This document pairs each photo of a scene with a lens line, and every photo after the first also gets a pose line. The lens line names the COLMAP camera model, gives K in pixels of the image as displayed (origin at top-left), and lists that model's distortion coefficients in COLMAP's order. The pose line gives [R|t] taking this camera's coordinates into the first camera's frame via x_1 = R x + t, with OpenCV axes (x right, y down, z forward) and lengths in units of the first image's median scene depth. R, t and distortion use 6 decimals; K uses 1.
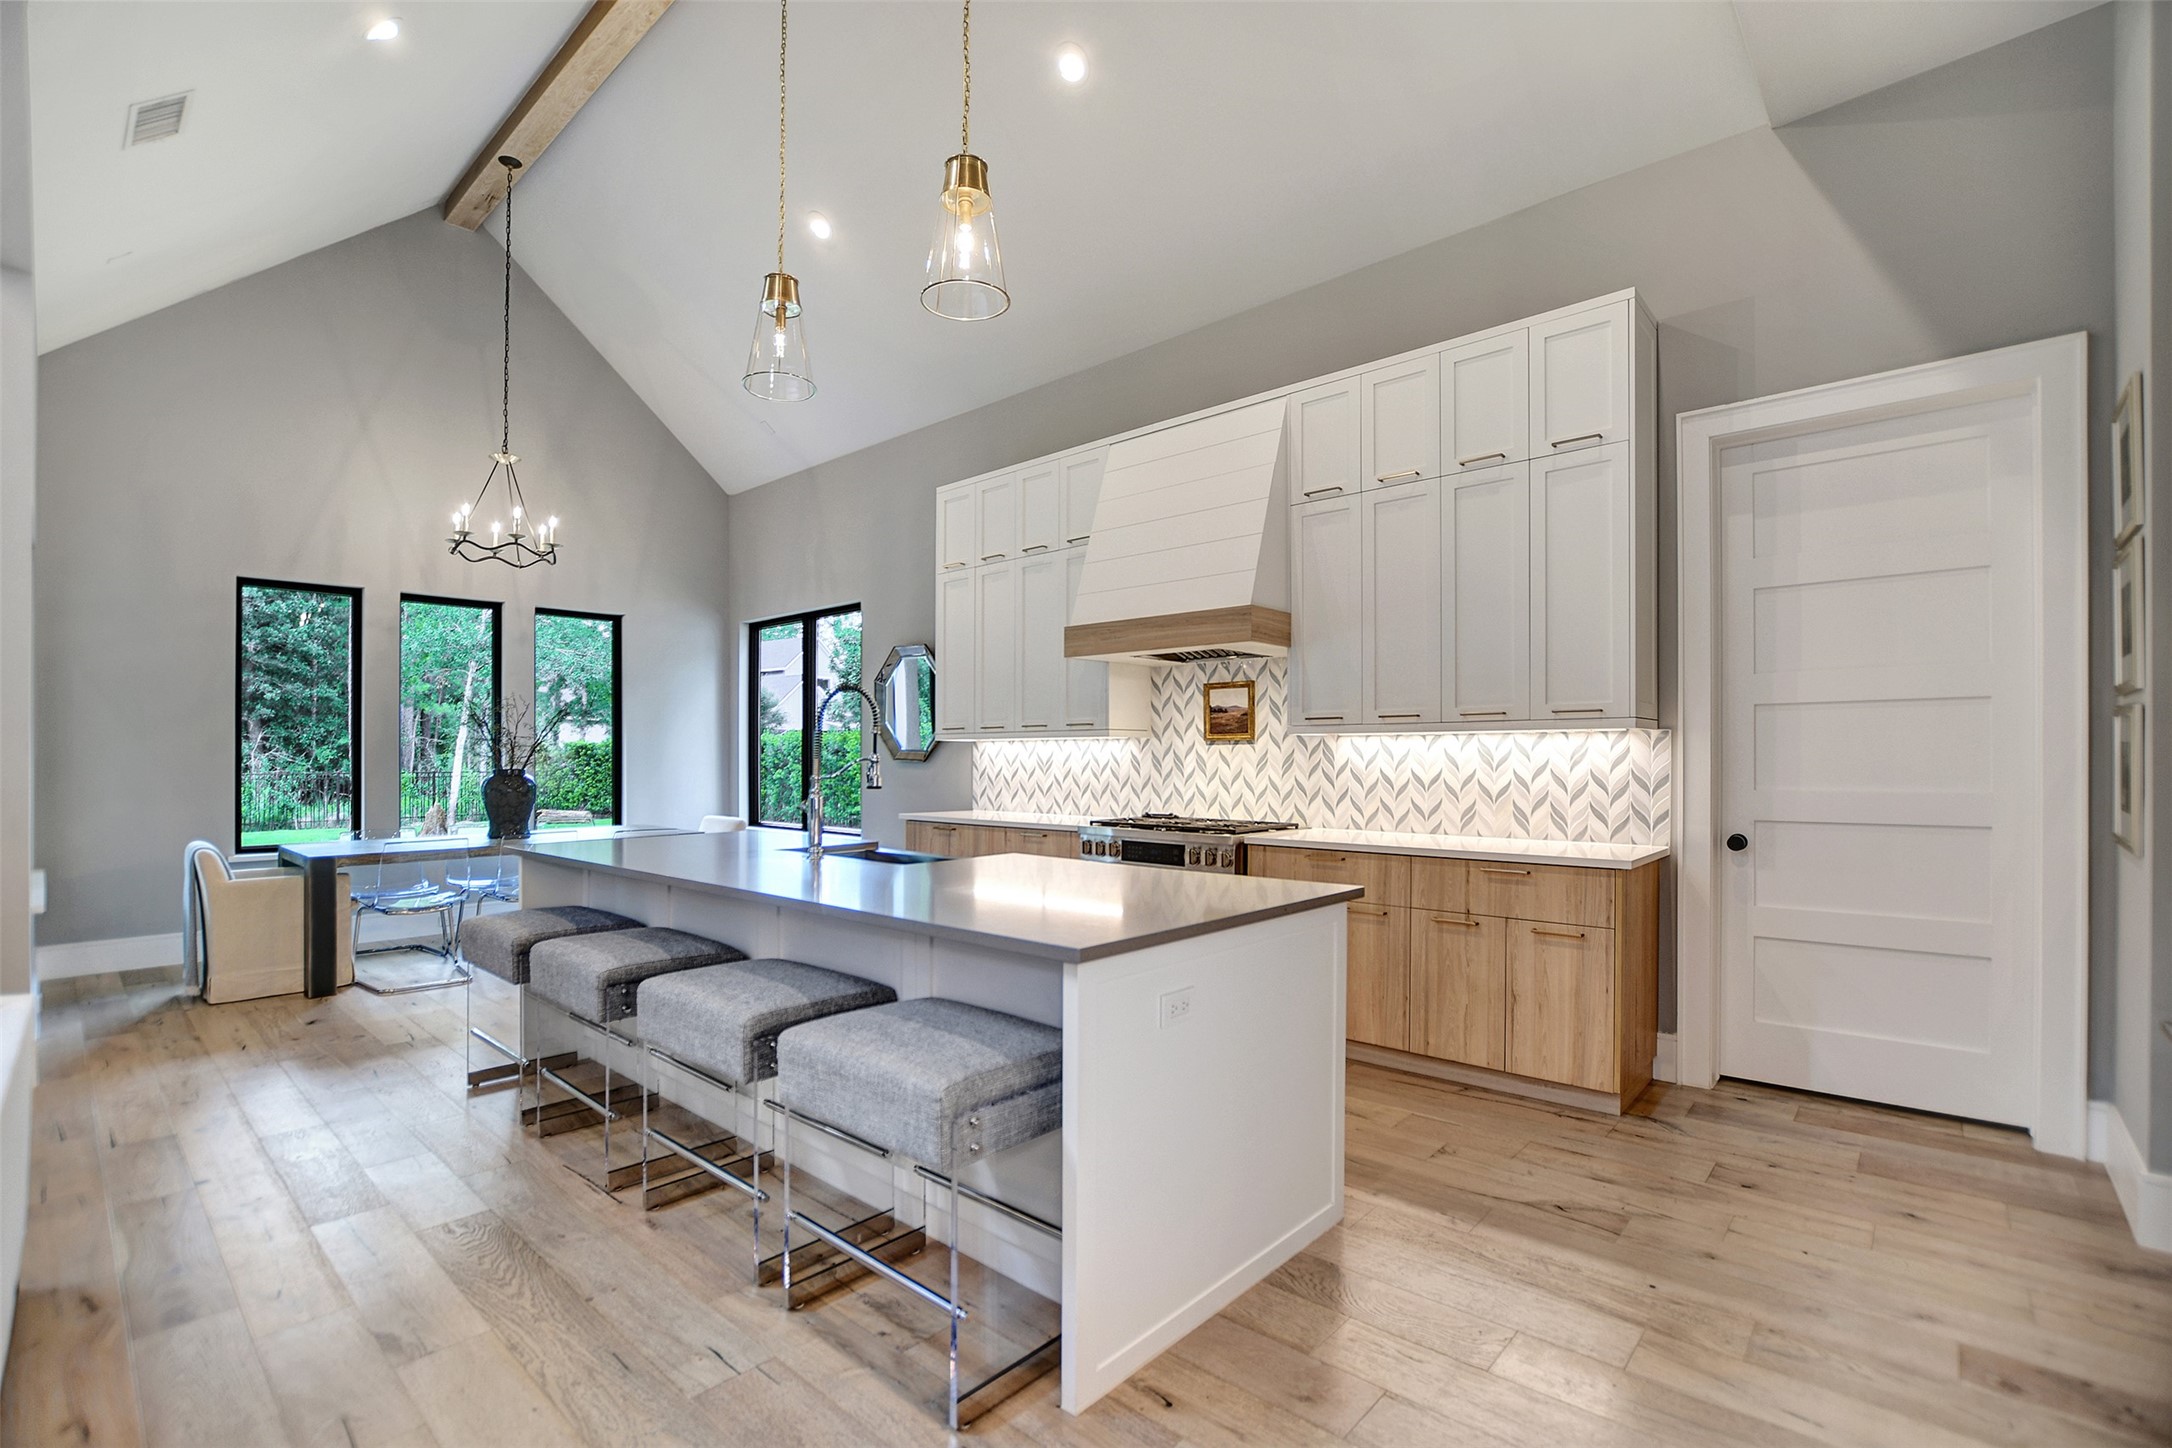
lens RADIAL K [[975.4, 0, 1083.4], [0, 975.4, 748.6], [0, 0, 1]] dist [-0.018032, -0.000053]
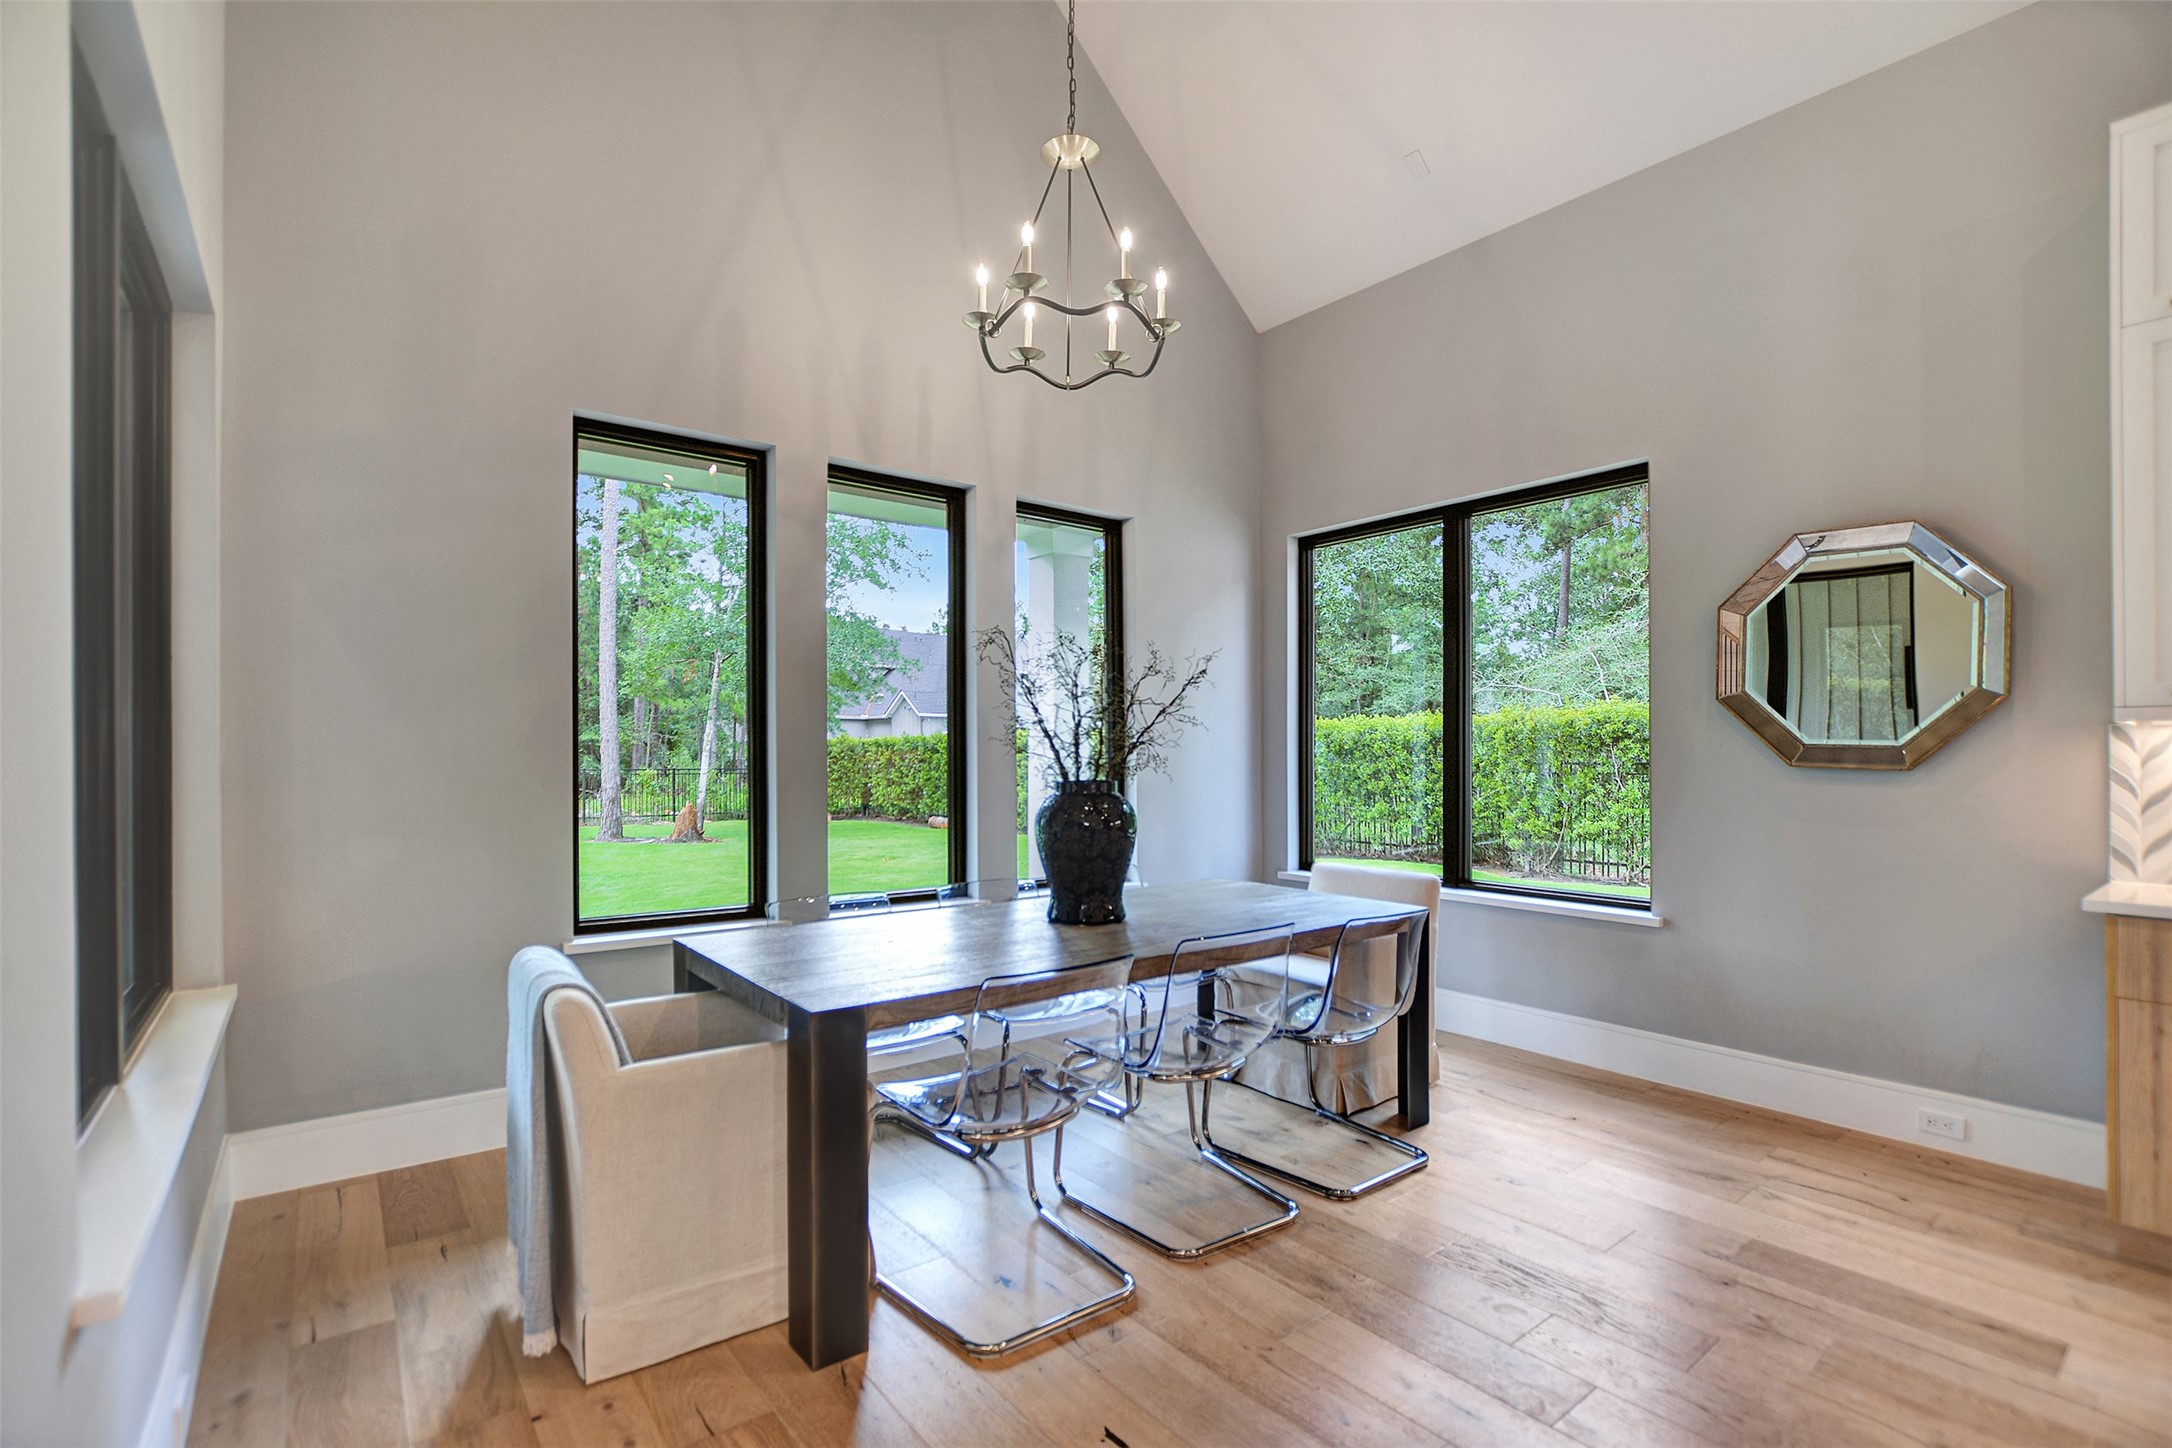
lens RADIAL K [[975.4, 0, 1083.4], [0, 975.4, 748.6], [0, 0, 1]] dist [-0.018032, -0.000053]
pose [[0.987125, 0.005892, -0.159842, -0.415110], [-0.006071, 0.999981, -0.000631, 0.004952], [0.159835, 0.001593, 0.987142, 0.413667]]
